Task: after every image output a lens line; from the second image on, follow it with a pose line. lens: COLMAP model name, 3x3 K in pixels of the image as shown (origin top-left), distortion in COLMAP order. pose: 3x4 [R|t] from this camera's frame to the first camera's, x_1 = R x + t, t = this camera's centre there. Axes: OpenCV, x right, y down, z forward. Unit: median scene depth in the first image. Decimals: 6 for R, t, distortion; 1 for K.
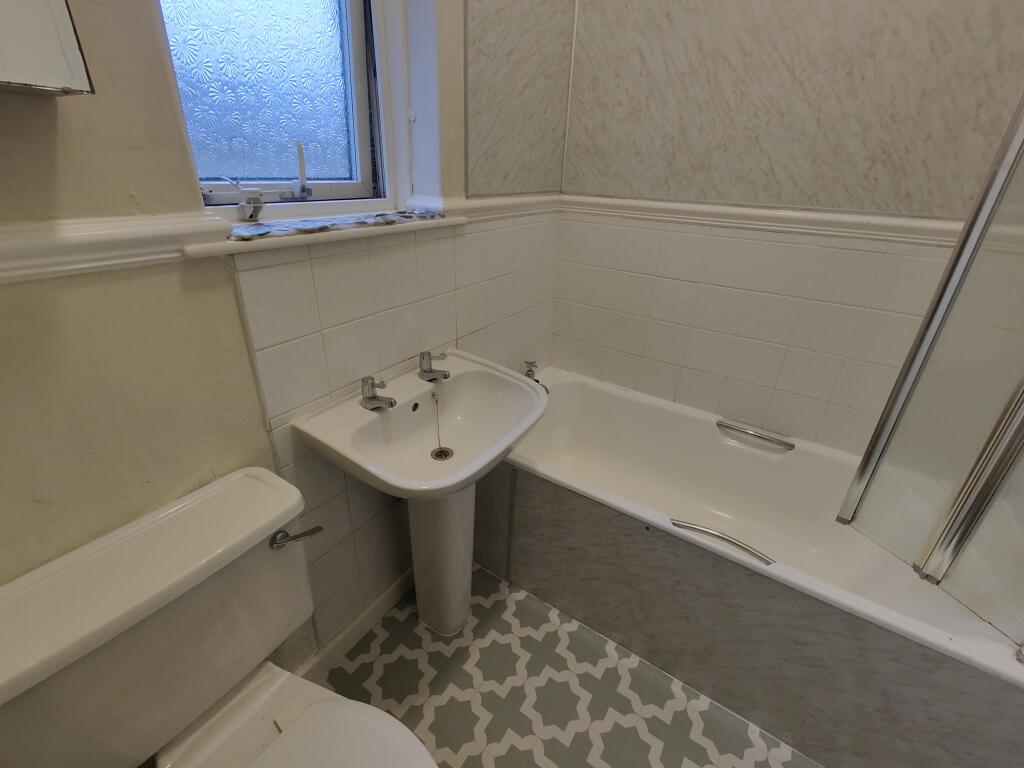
lens RADIAL K [[458.2, 0, 509.6], [0, 458.2, 377.7], [0, 0, 1]] dist [0.017919, 0.000064]
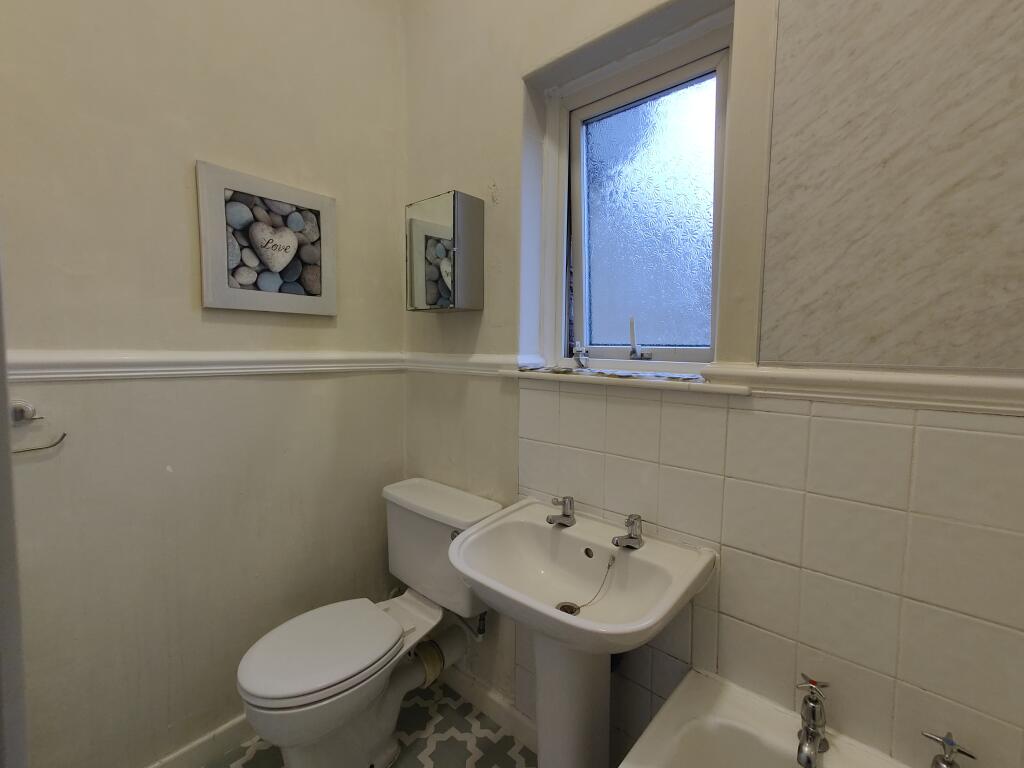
lens RADIAL K [[458.2, 0, 509.6], [0, 458.2, 377.7], [0, 0, 1]] dist [0.017919, 0.000064]
pose [[-0.157502, 0.037389, -0.986811, 0.735491], [-0.436502, 0.893727, 0.103531, -0.282621], [0.885810, 0.447051, -0.124443, 0.772756]]
